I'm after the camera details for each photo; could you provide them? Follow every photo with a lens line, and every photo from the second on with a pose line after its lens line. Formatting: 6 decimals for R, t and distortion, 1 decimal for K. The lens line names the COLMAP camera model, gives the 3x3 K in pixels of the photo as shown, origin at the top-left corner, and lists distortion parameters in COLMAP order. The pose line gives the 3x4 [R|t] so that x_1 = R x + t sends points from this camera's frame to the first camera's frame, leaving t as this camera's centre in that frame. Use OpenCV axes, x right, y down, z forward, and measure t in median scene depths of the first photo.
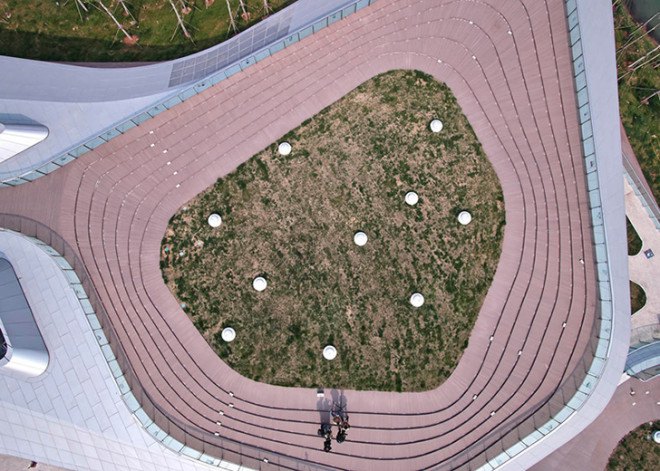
lens RADIAL K [[331.9, 0, 329.8], [0, 331.9, 234.8], [0, 0, 1]] dist [-0.014717, -0.000540]
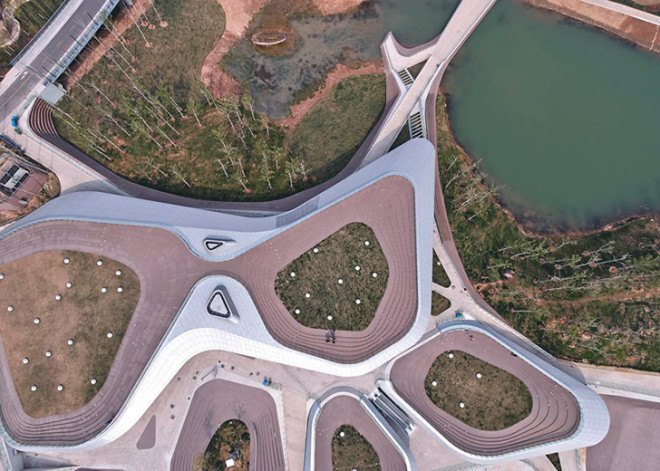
lens RADIAL K [[331.9, 0, 329.2], [0, 331.9, 234.6], [0, 0, 1]] dist [-0.014717, -0.000540]
pose [[0.999796, 0.016858, -0.011082, 0.015820], [-0.017434, 0.998379, -0.054178, -0.249126], [0.010151, 0.054360, 0.998470, -2.079725]]
